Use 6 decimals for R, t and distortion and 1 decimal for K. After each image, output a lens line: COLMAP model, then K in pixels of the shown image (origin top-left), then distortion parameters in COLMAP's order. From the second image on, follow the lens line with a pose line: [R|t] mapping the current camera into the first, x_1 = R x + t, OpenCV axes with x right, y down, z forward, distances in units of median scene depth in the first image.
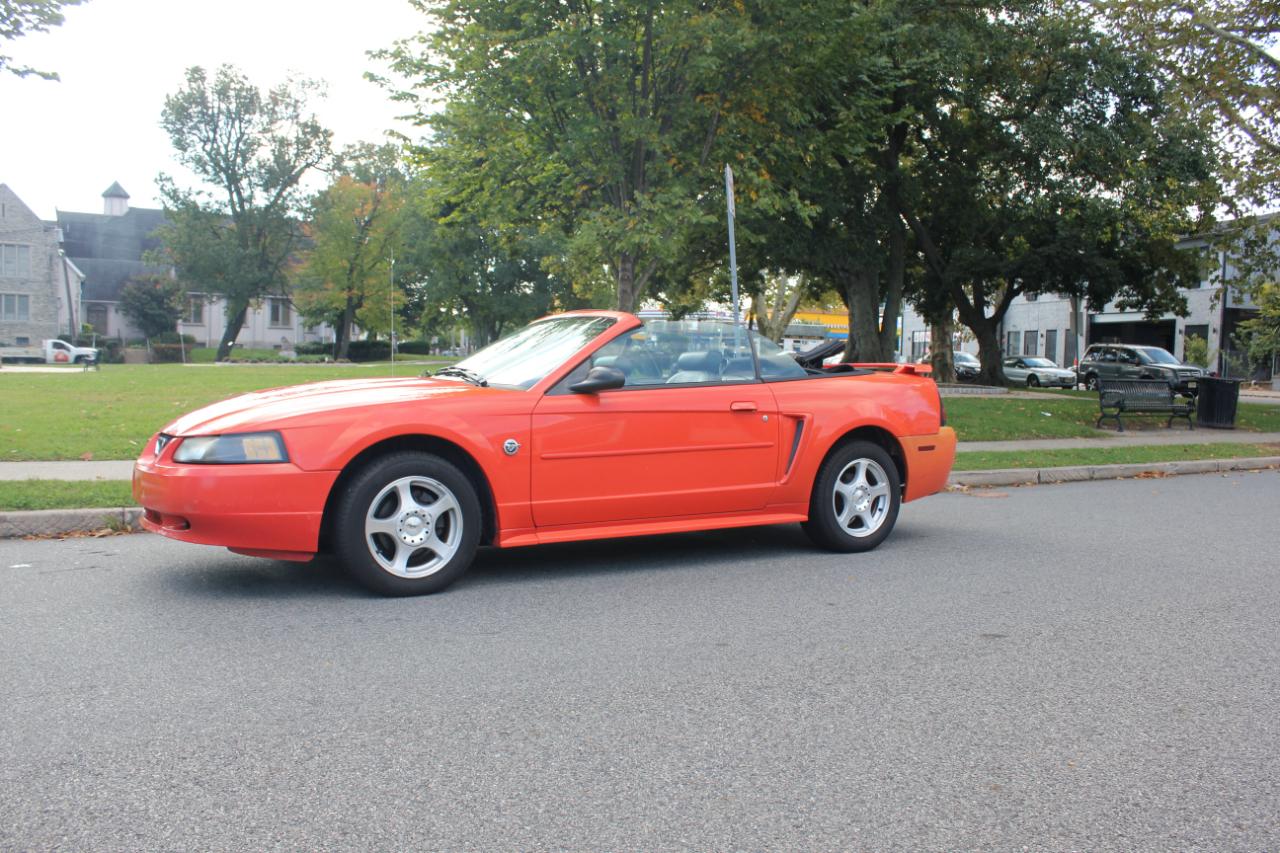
lens RADIAL K [[1060.0, 0, 645.4], [0, 1060.0, 427.5], [0, 0, 1]] dist [-0.166346, 0.158521]
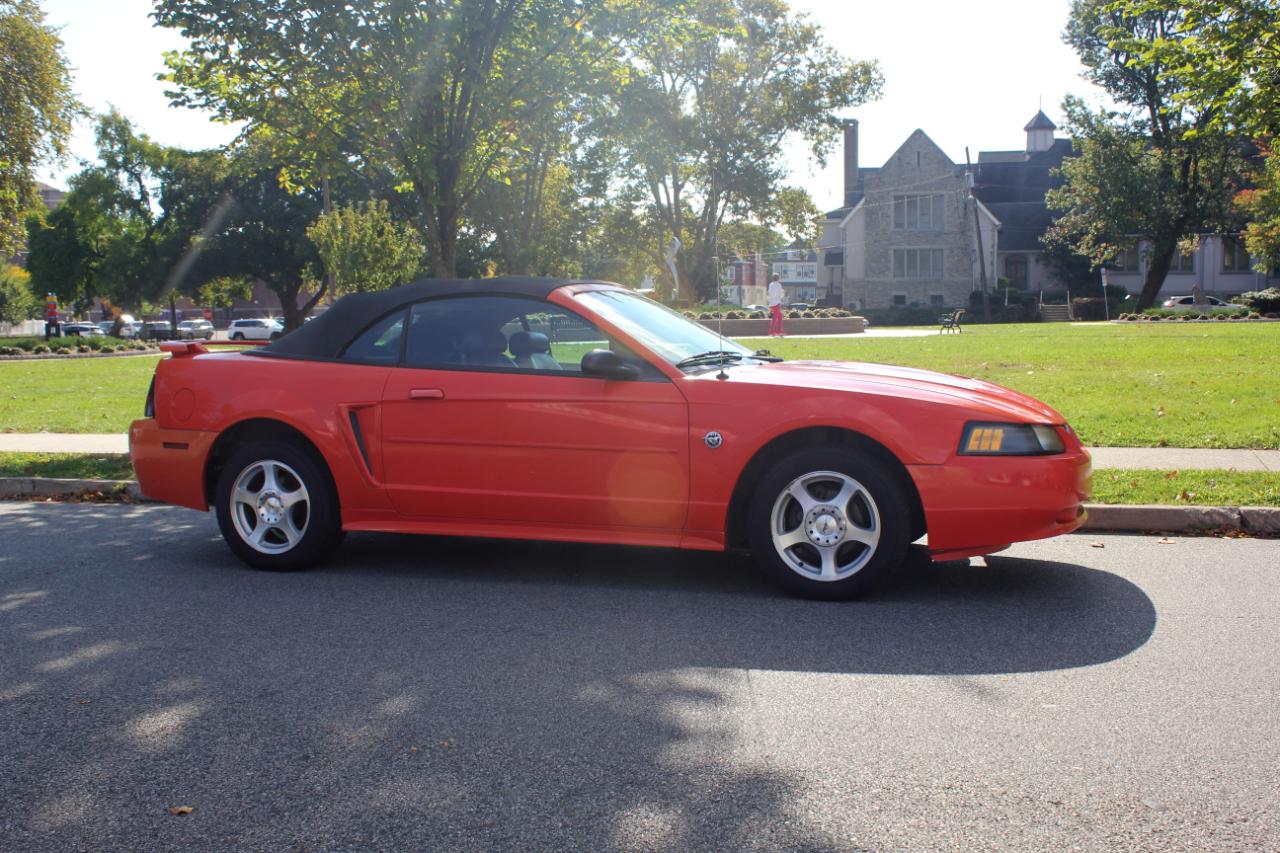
lens RADIAL K [[1289.0, 0, 660.1], [0, 1289.0, 429.5], [0, 0, 1]] dist [-0.142130, 0.173716]
pose [[0.706370, 0.030643, -0.707179, 0.043366], [-0.012009, 0.999438, 0.031312, -0.002193], [0.707741, -0.013625, 0.706341, 0.020019]]
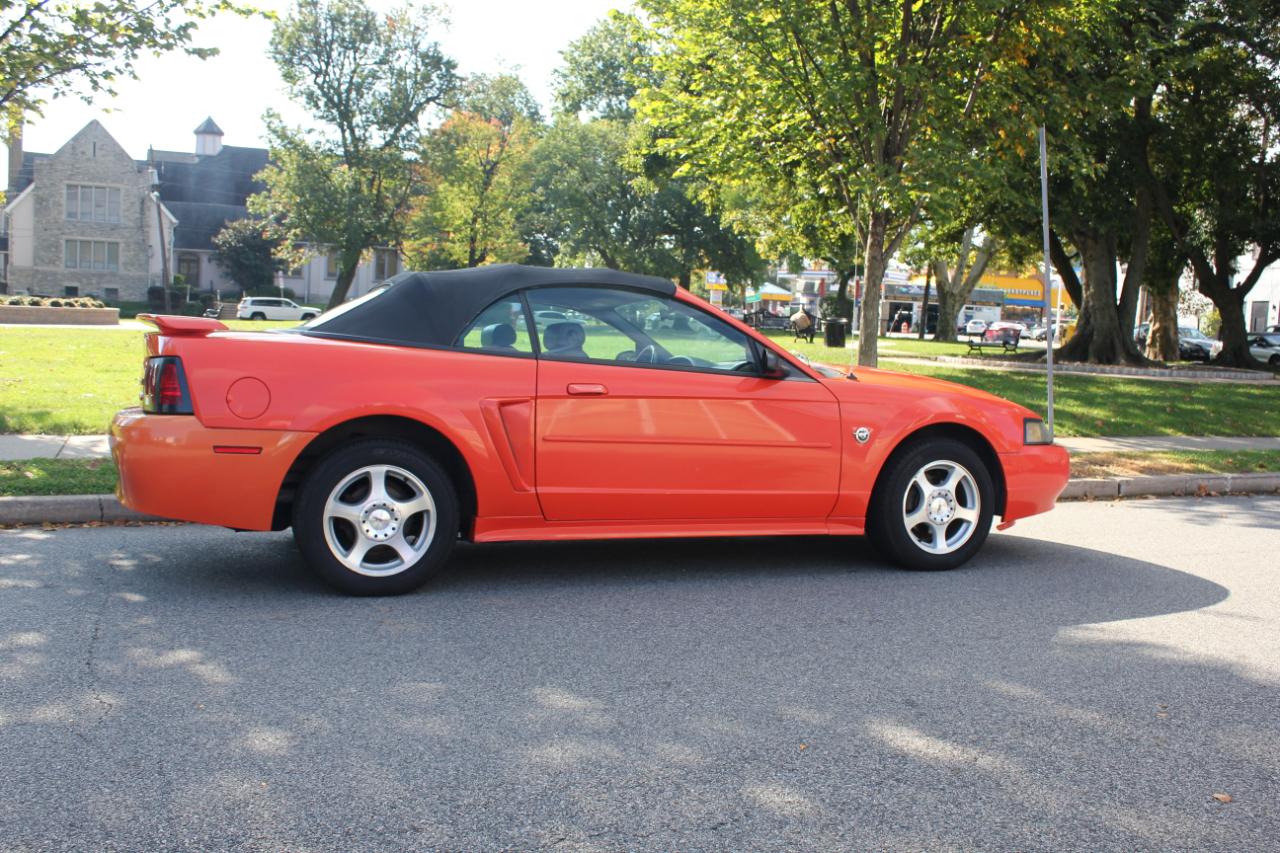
lens RADIAL K [[1210.1, 0, 649.8], [0, 1210.1, 424.6], [0, 0, 1]] dist [-0.142772, 0.159853]
pose [[0.993863, 0.026967, -0.107283, -0.023282], [-0.024857, 0.999471, 0.020956, -0.001076], [0.107791, -0.018161, 0.994008, -0.008344]]
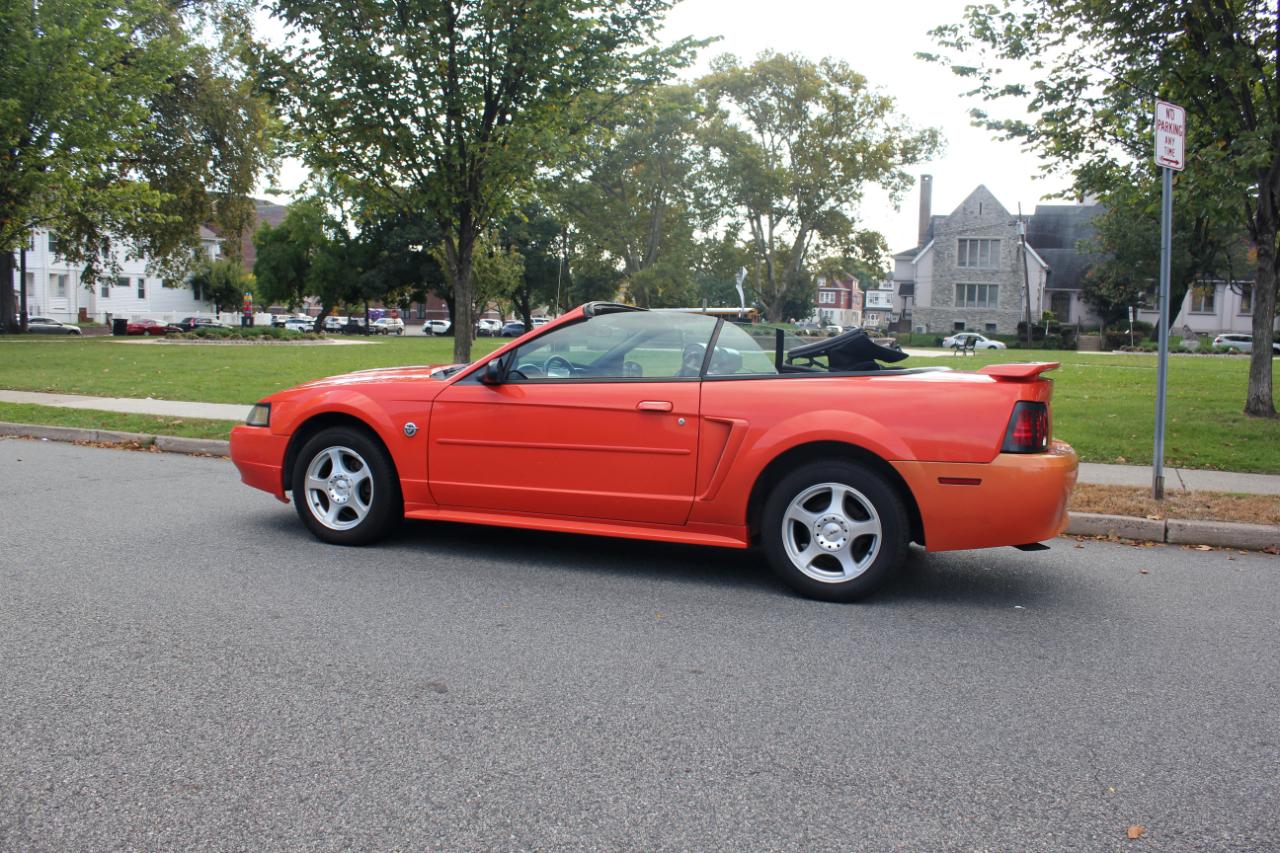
lens RADIAL K [[1061.4, 0, 659.8], [0, 1061.4, 427.0], [0, 0, 1]] dist [-0.168201, 0.147026]
pose [[0.623118, 0.068470, -0.779125, 0.073479], [-0.059269, 0.997430, 0.040253, -0.003589], [0.779879, 0.021096, 0.625575, 0.041087]]
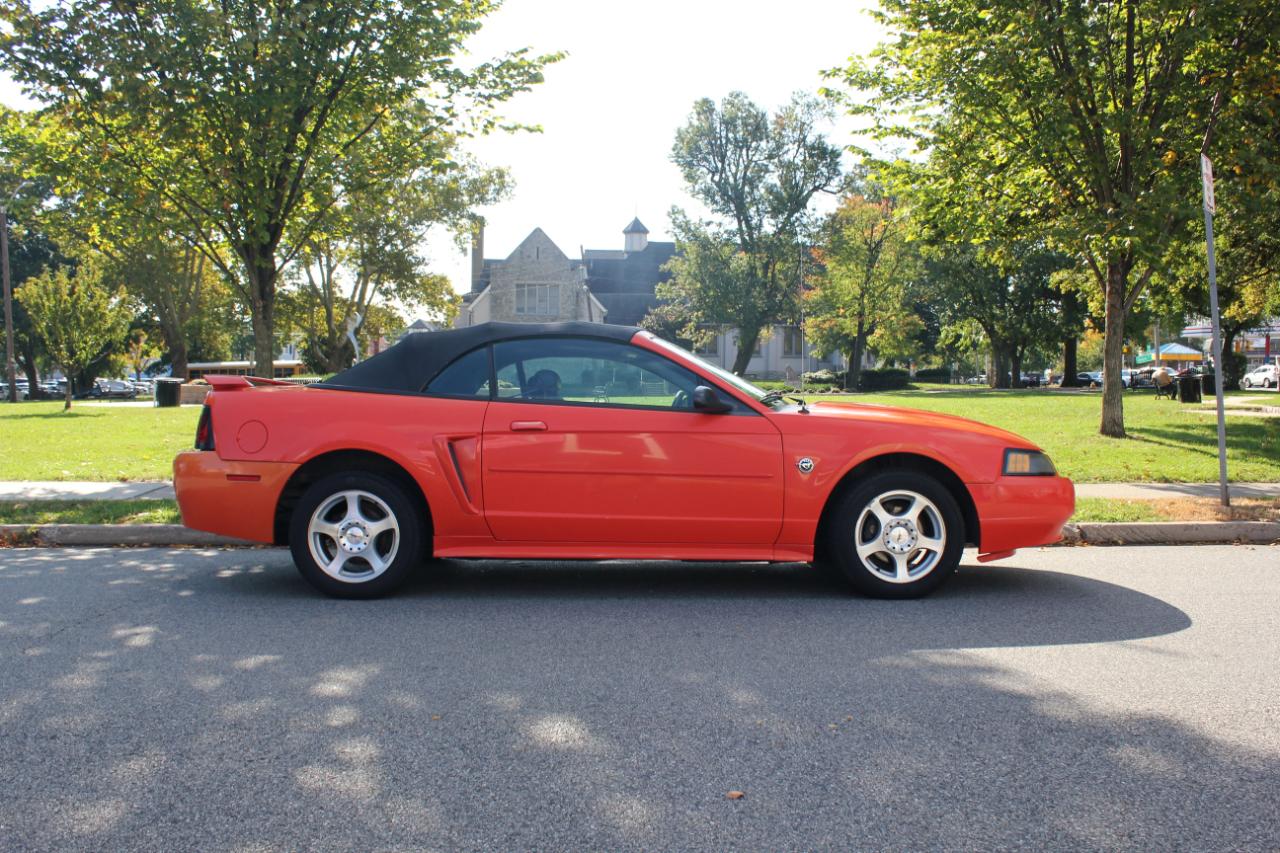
lens RADIAL K [[1137.8, 0, 657.4], [0, 1137.8, 427.8], [0, 0, 1]] dist [-0.164640, 0.164719]
pose [[0.895185, -0.001758, -0.445691, 0.012939], [-0.011626, 0.999560, -0.027294, 0.000873], [0.445543, 0.029614, 0.894771, -0.001361]]
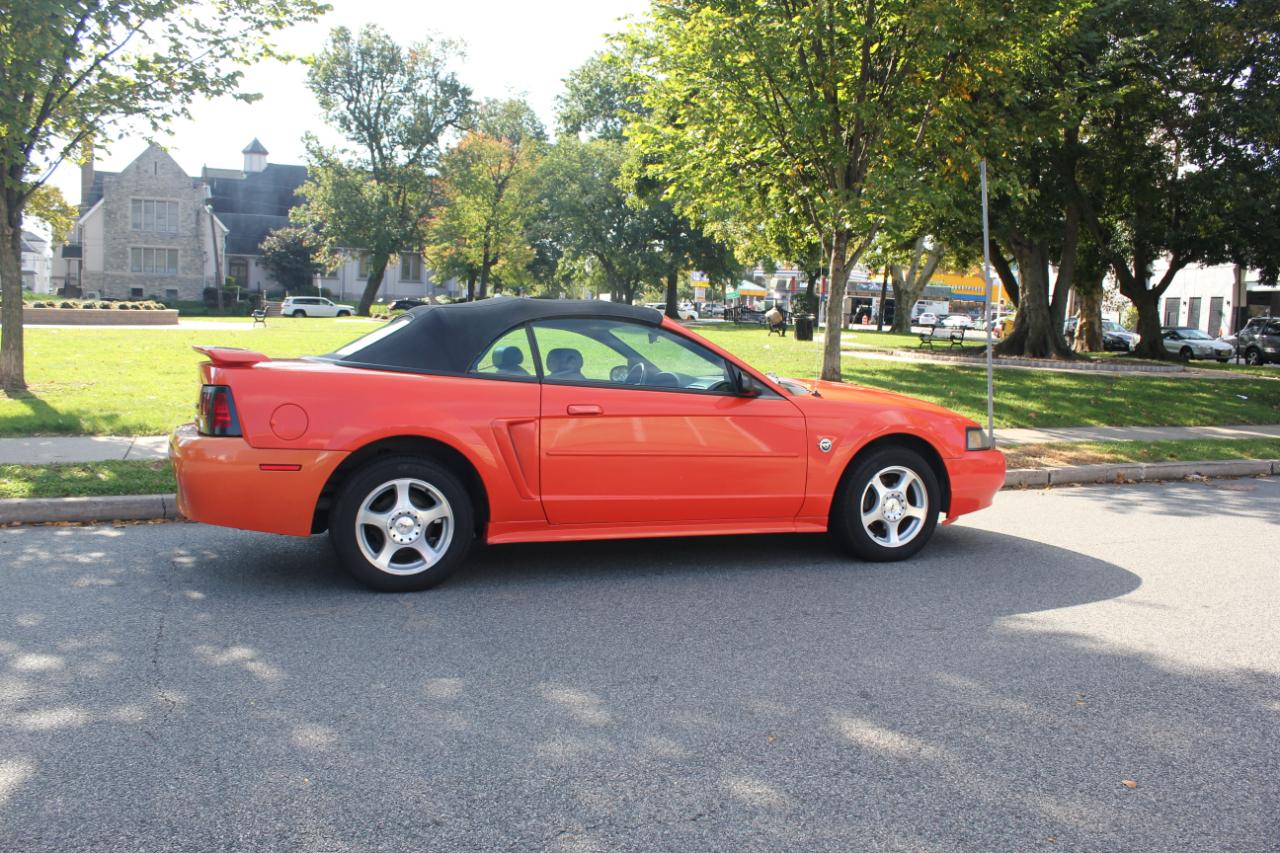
lens RADIAL K [[1059.2, 0, 646.1], [0, 1059.2, 427.8], [0, 0, 1]] dist [-0.165679, 0.156710]
pose [[0.994323, 0.025125, -0.103391, -0.023099], [-0.020742, 0.998849, 0.043251, -0.003976], [0.104358, -0.040861, 0.993700, -0.008389]]
